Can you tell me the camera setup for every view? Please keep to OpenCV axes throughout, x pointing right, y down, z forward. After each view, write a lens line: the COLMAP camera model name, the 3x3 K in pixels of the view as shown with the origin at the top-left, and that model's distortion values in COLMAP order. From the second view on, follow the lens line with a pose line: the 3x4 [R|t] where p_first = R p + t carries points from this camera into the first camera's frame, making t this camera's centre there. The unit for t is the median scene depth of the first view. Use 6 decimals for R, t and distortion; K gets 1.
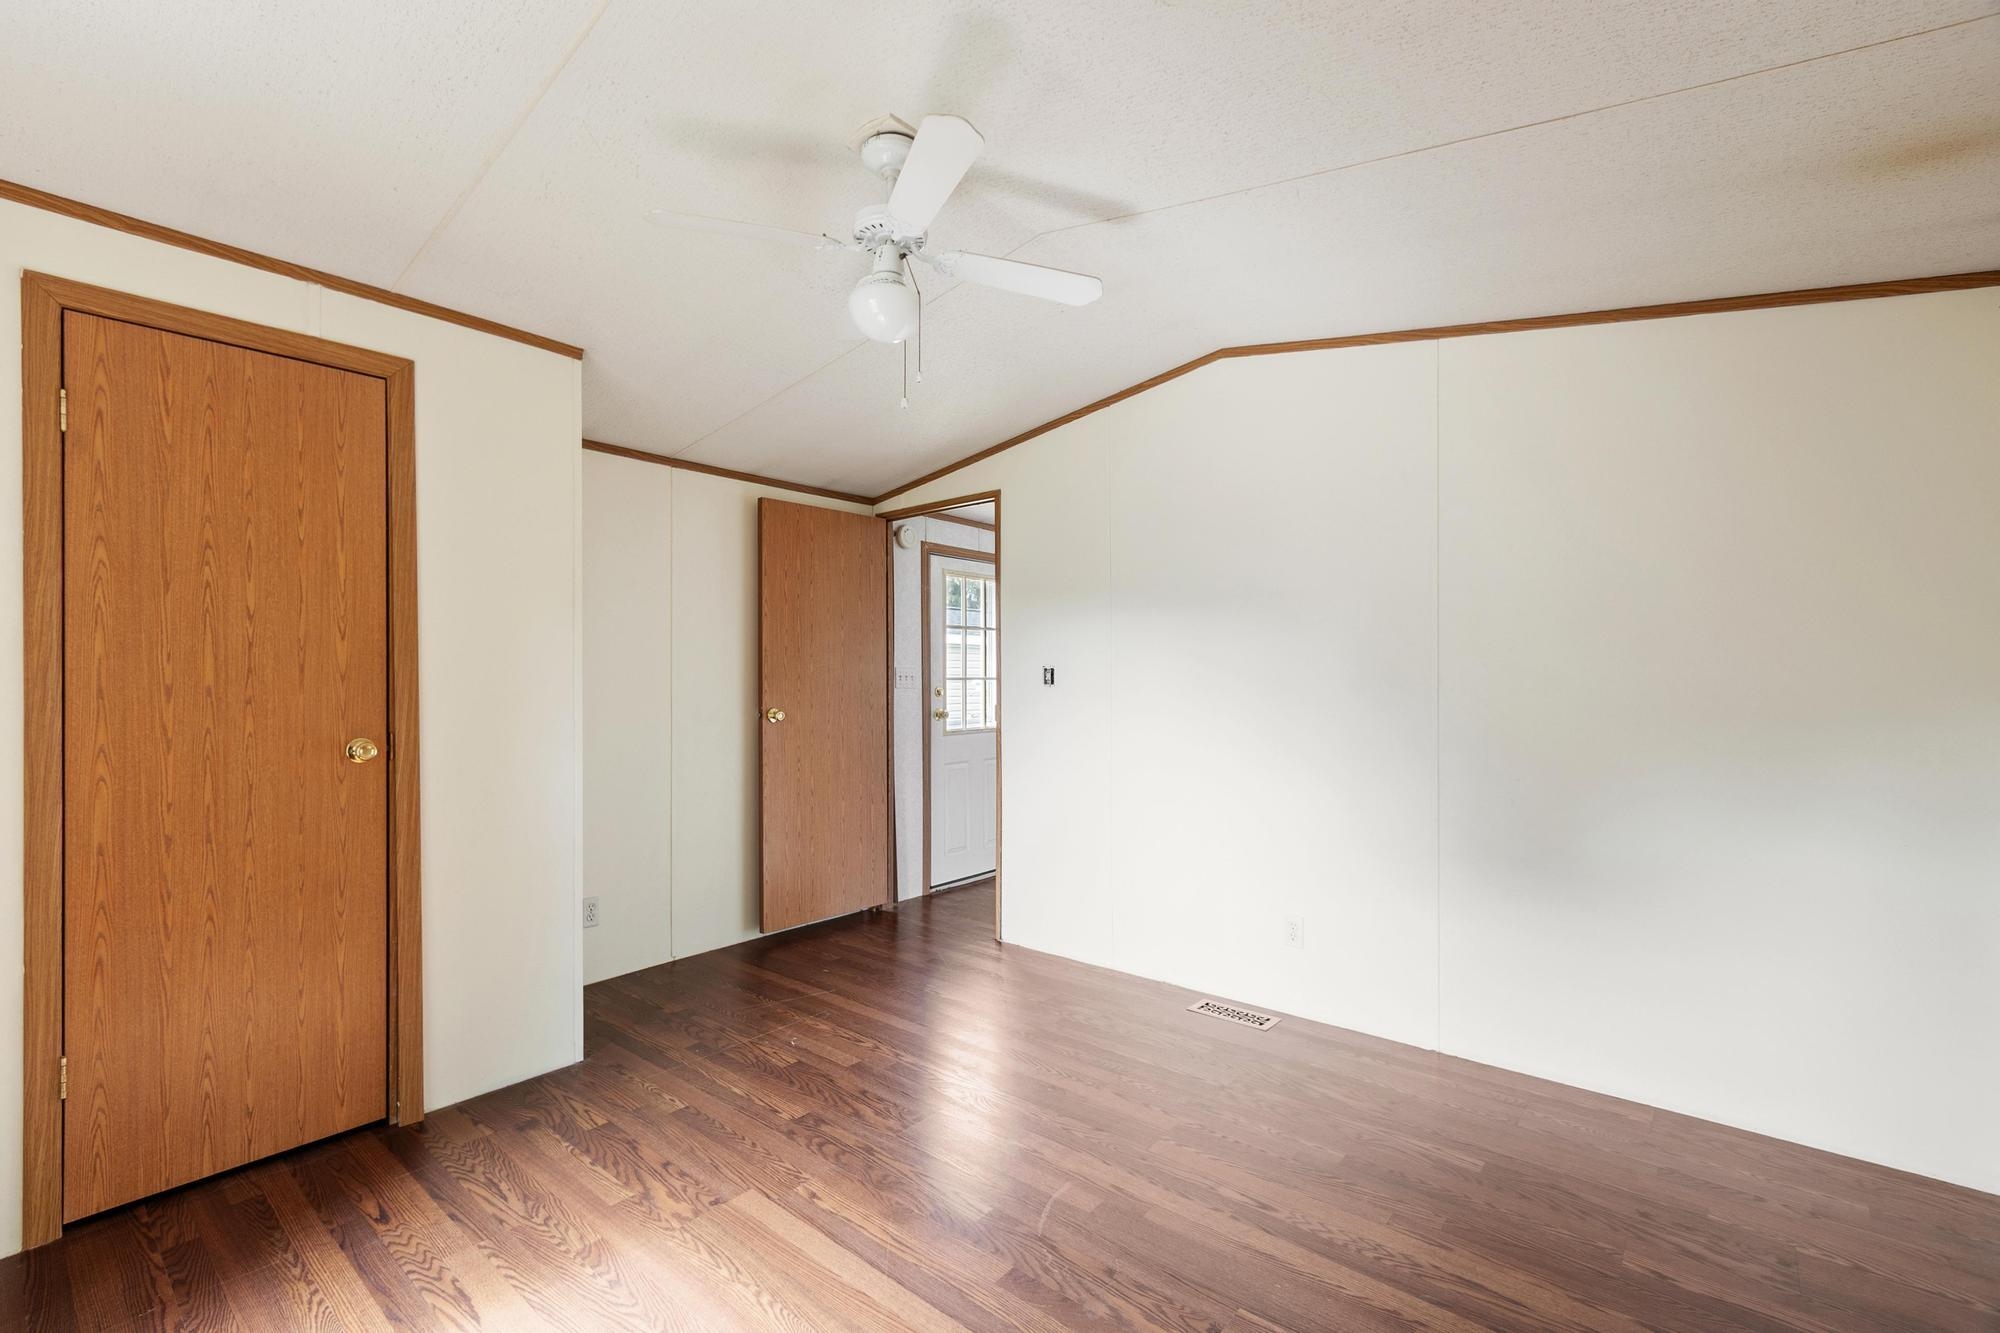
lens RADIAL K [[876.0, 0, 949.2], [0, 876.0, 668.9], [0, 0, 1]] dist [0.001125, -0.001985]
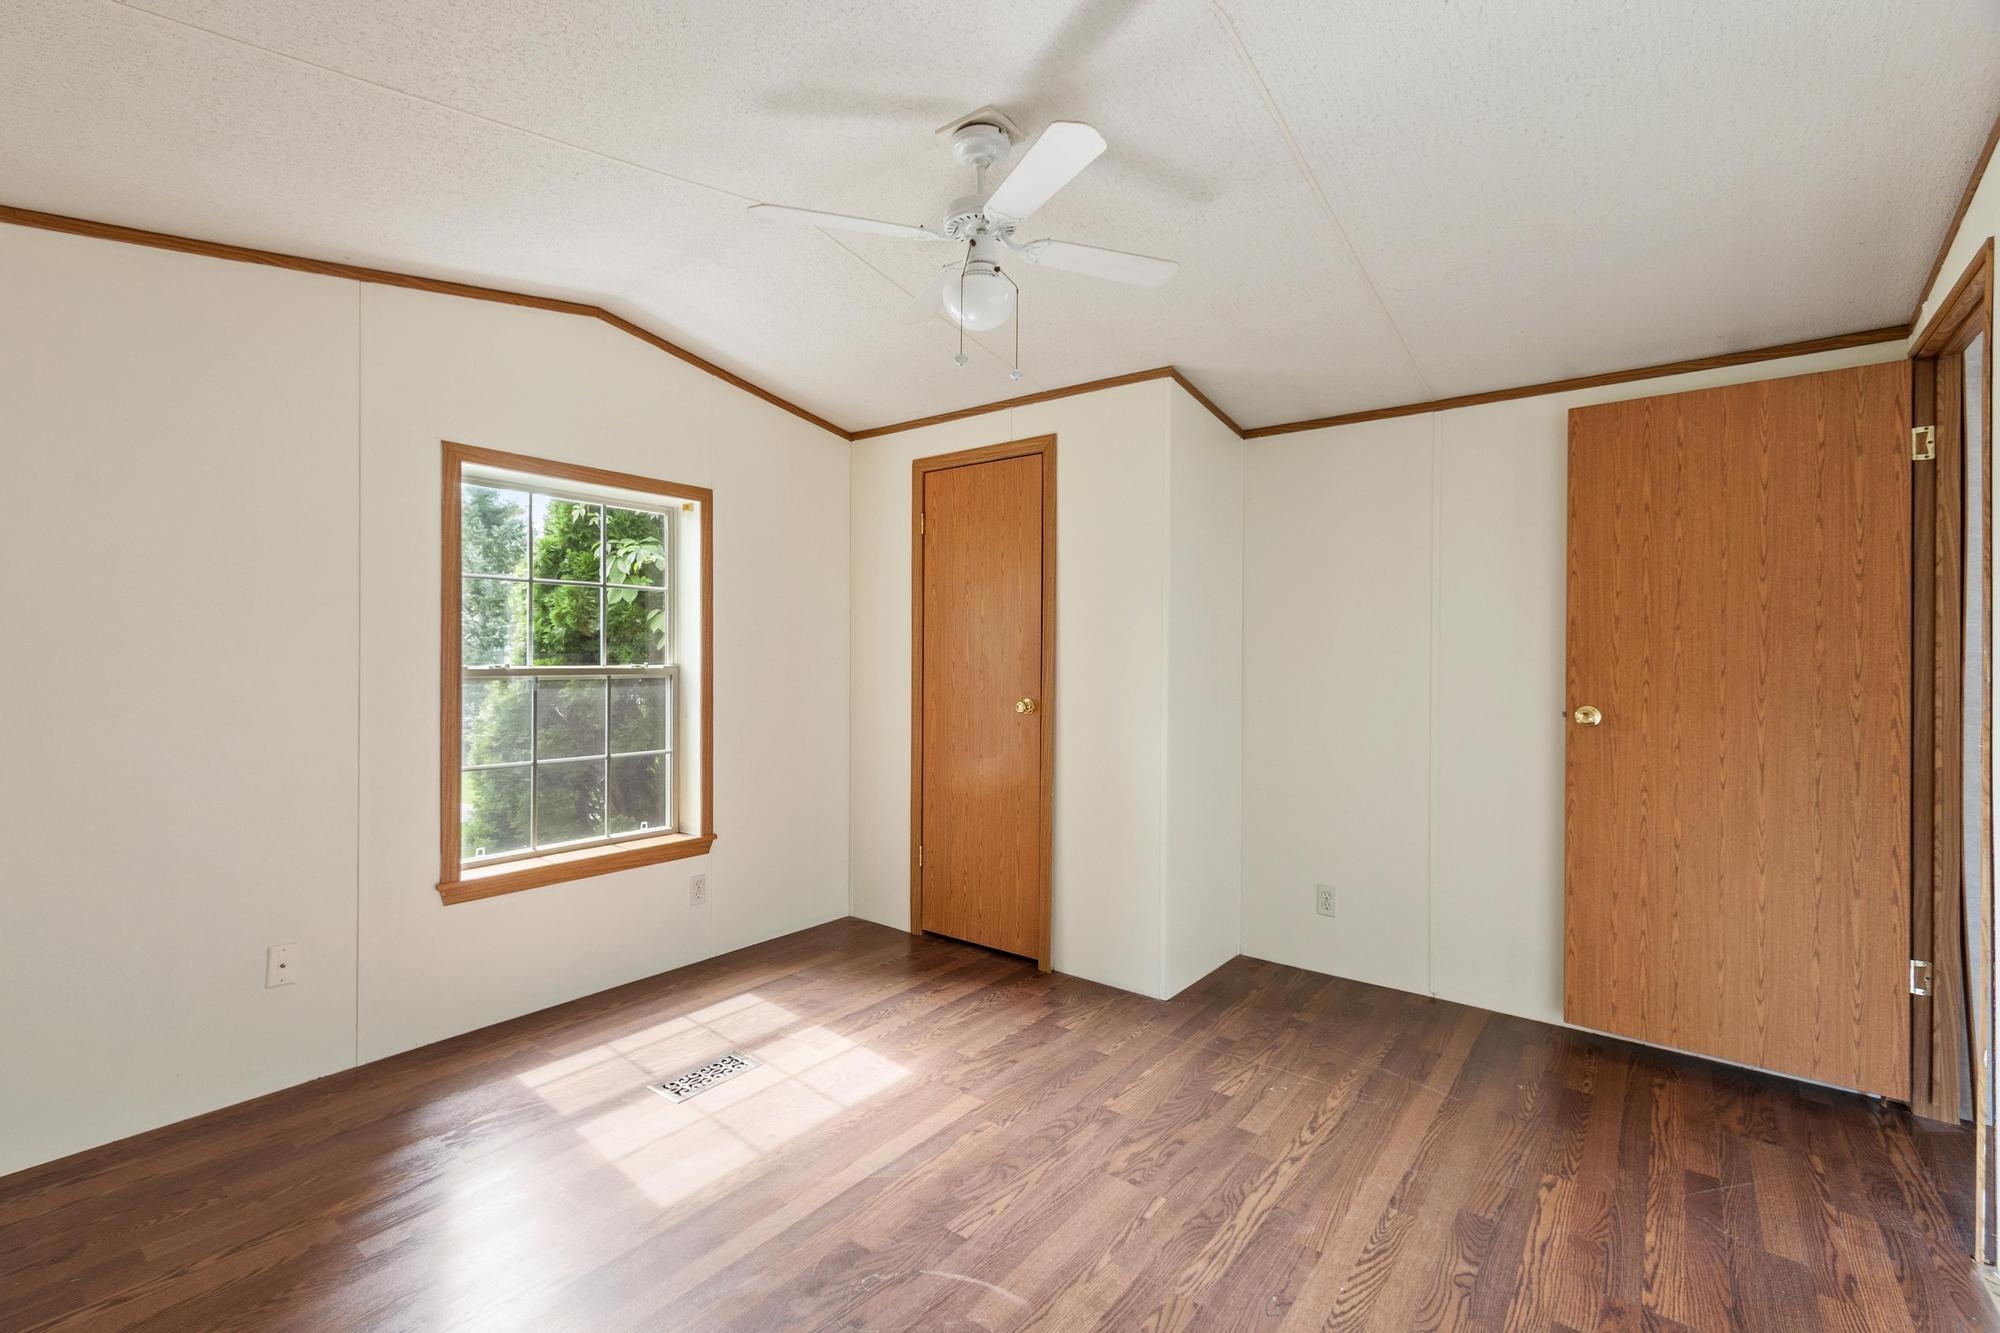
lens RADIAL K [[864.2, 0, 932.9], [0, 864.2, 653.6], [0, 0, 1]] dist [0.000040, -0.000220]
pose [[0.038100, -0.005358, -0.999260, 0.806337], [0.000707, 0.999986, -0.005335, 0.010865], [0.999274, -0.000504, 0.038104, 0.790142]]
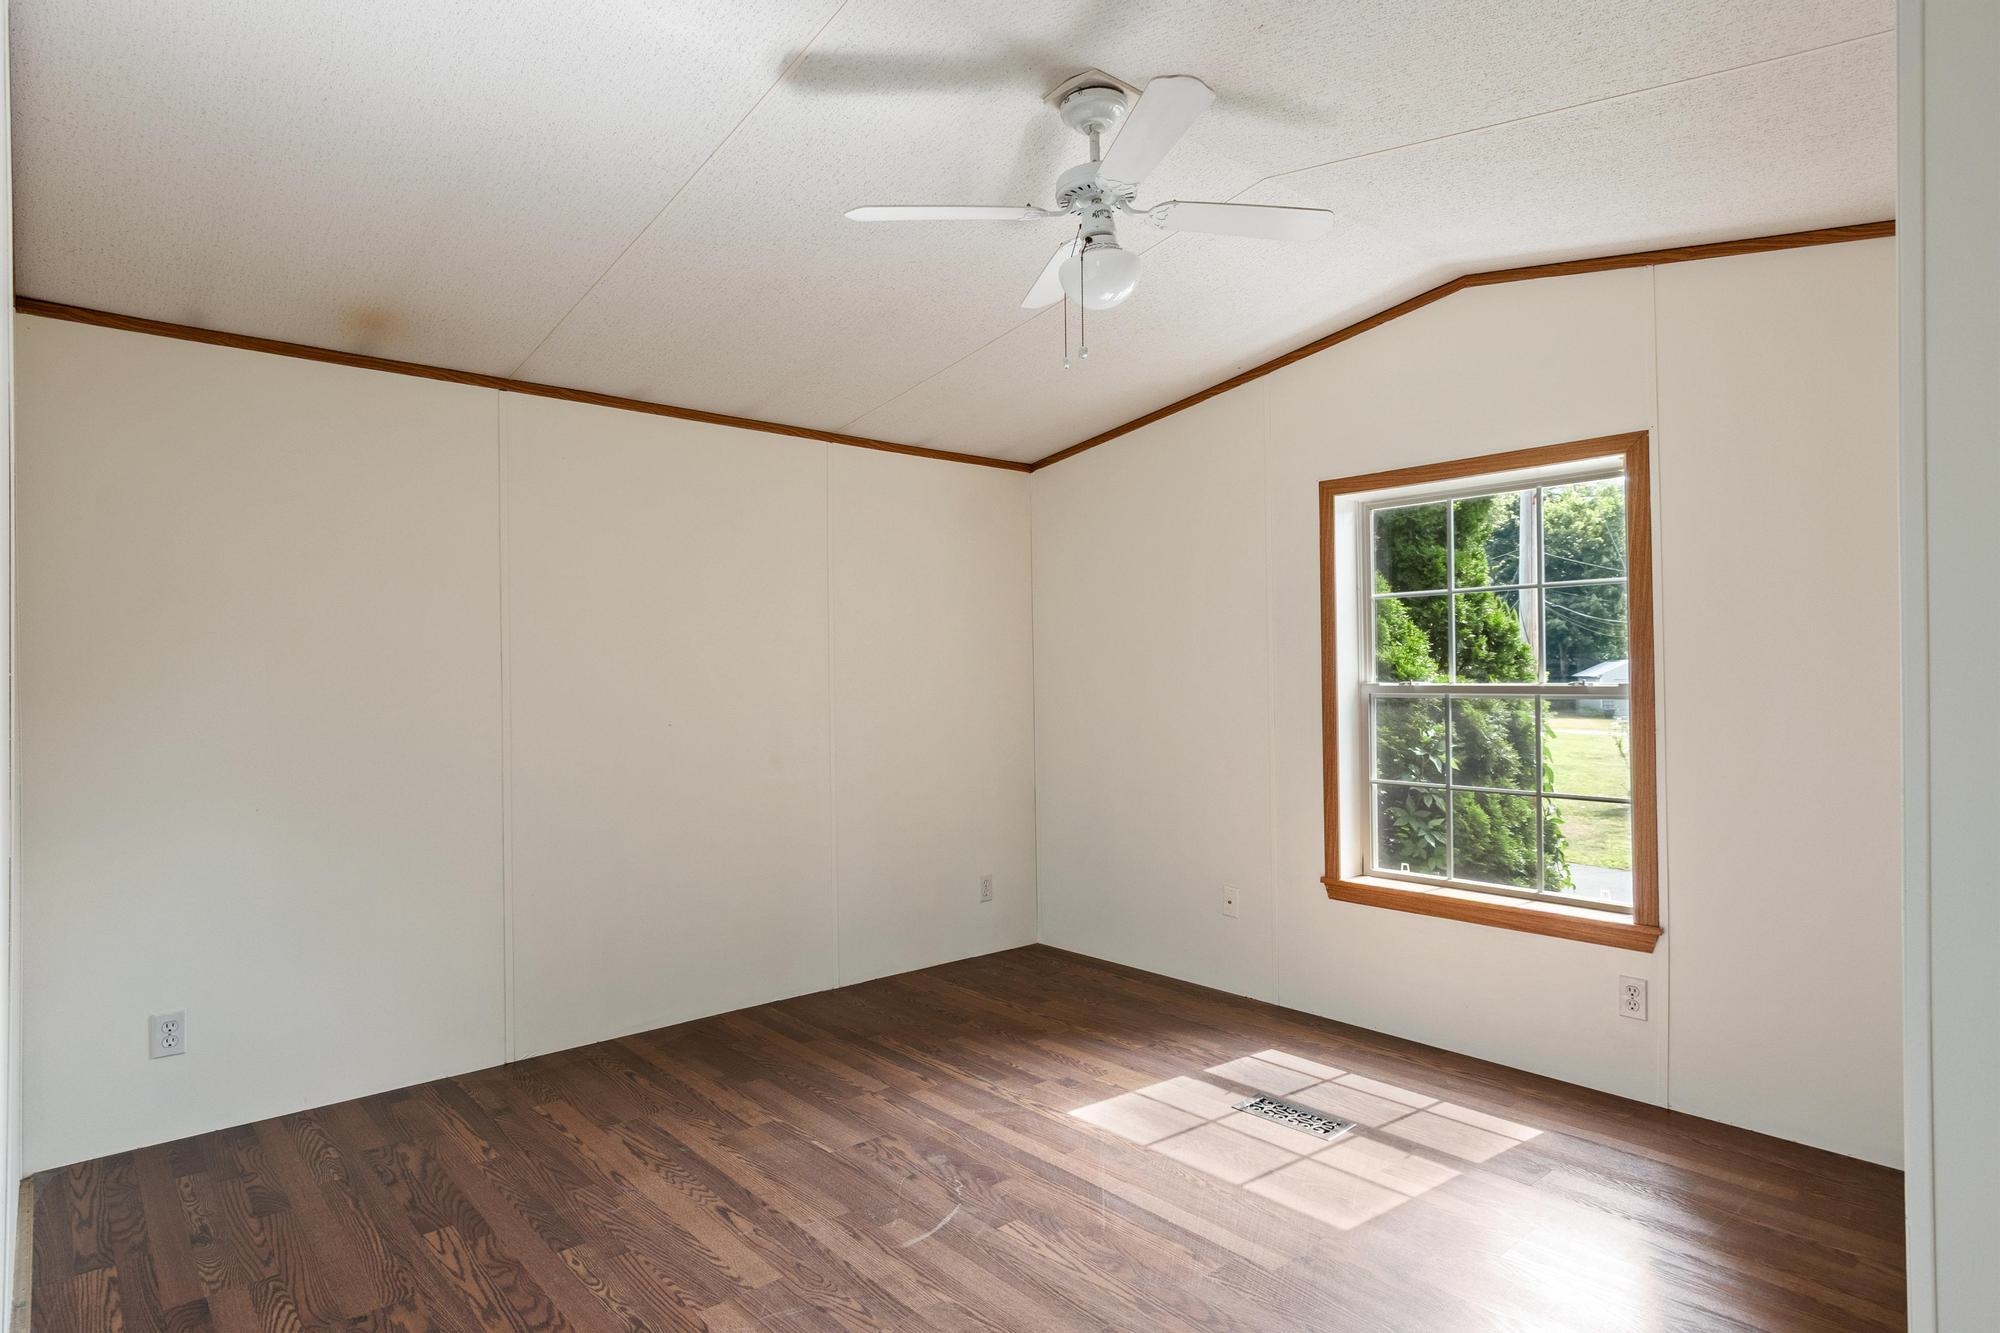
lens RADIAL K [[1072.4, 0, 988.9], [0, 1072.4, 669.0], [0, 0, 1]] dist [0.002047, 0.000345]
pose [[-0.994578, 0.007930, 0.103691, -0.056518], [0.006673, 0.999900, -0.012467, 0.016711], [-0.103779, -0.011708, -0.994531, 1.844085]]
